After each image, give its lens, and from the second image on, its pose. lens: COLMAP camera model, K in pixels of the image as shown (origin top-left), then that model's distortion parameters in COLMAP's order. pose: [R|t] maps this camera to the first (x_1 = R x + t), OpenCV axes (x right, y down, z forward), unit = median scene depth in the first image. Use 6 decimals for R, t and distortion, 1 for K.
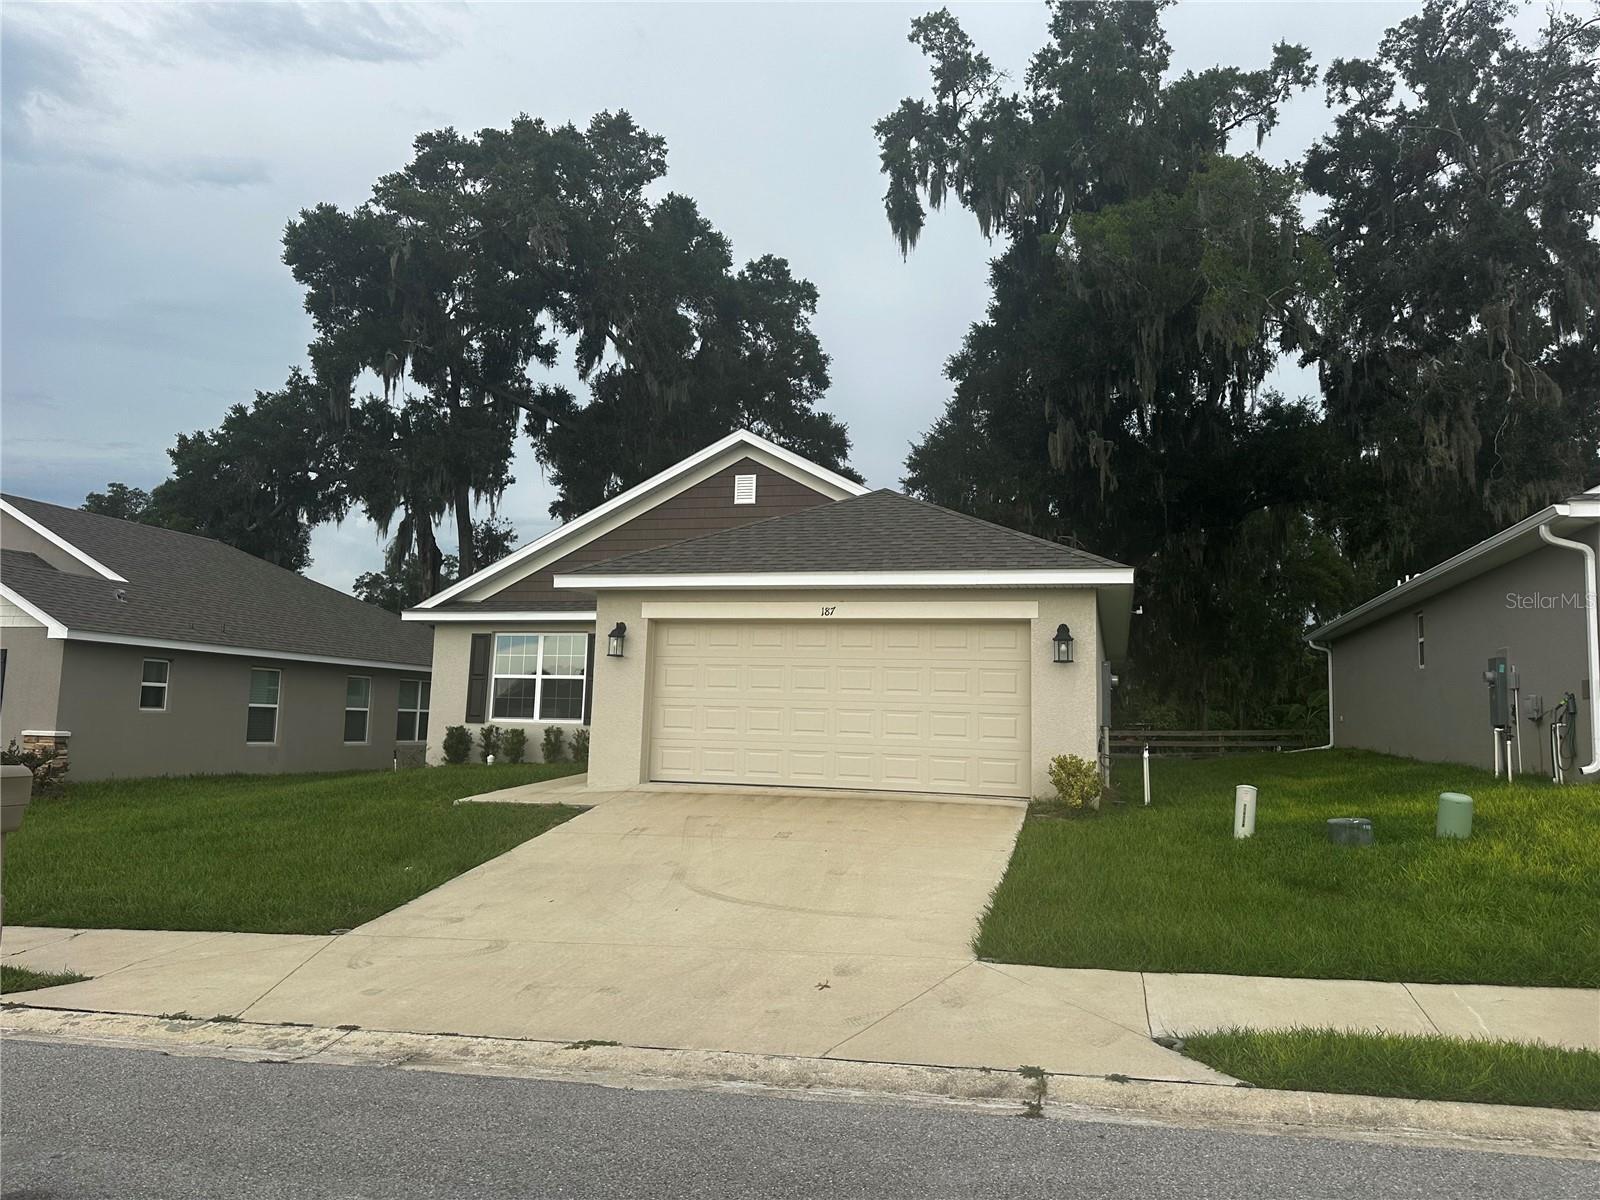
lens RADIAL K [[1145.5, 0, 801.5], [0, 1145.5, 611.1], [0, 0, 1]] dist [0.024325, -0.019637]
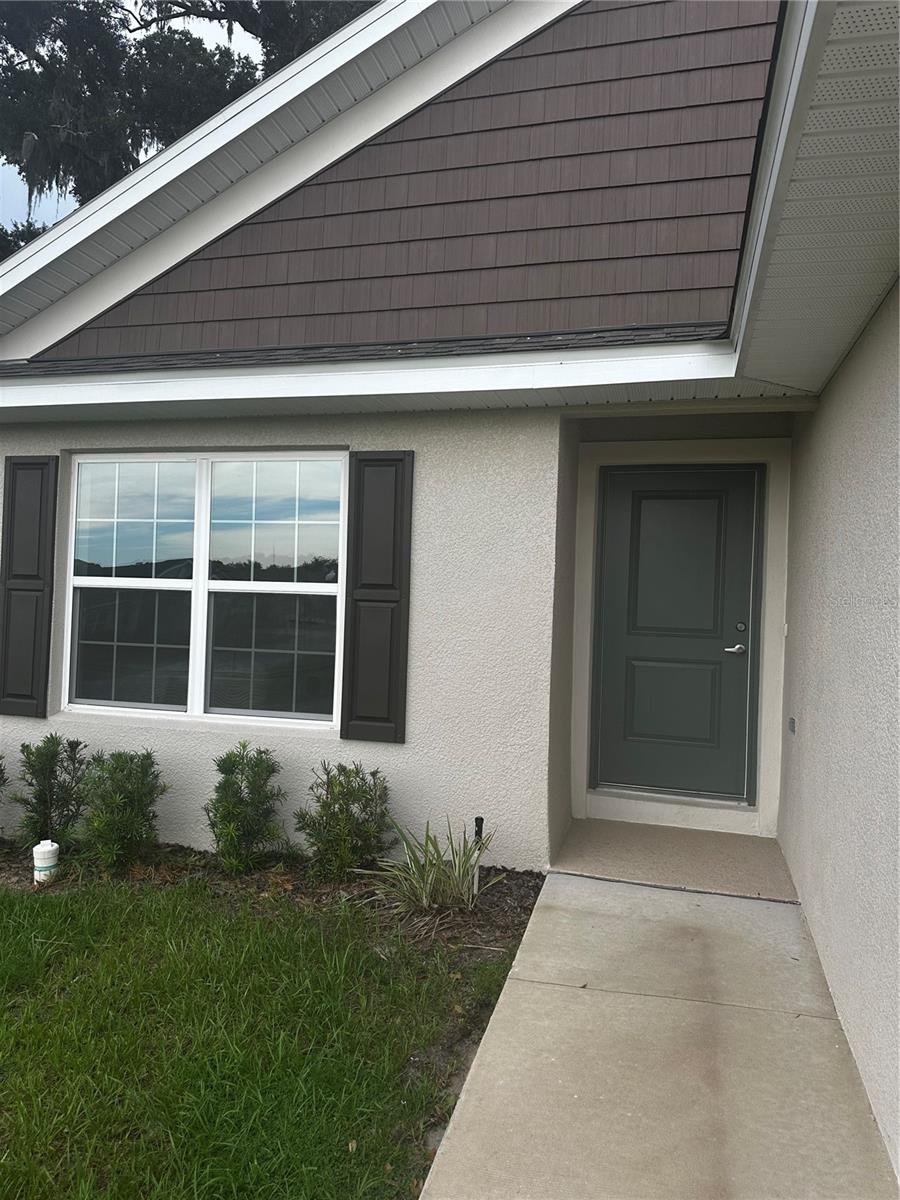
lens RADIAL K [[859.1, 0, 448.8], [0, 859.1, 600.2], [0, 0, 1]] dist [0.024325, -0.019637]
pose [[0.999977, 0.005612, -0.003681, -0.157690], [-0.005051, 0.990422, 0.137982, 0.027198], [0.004420, -0.137960, 0.990428, 0.760528]]
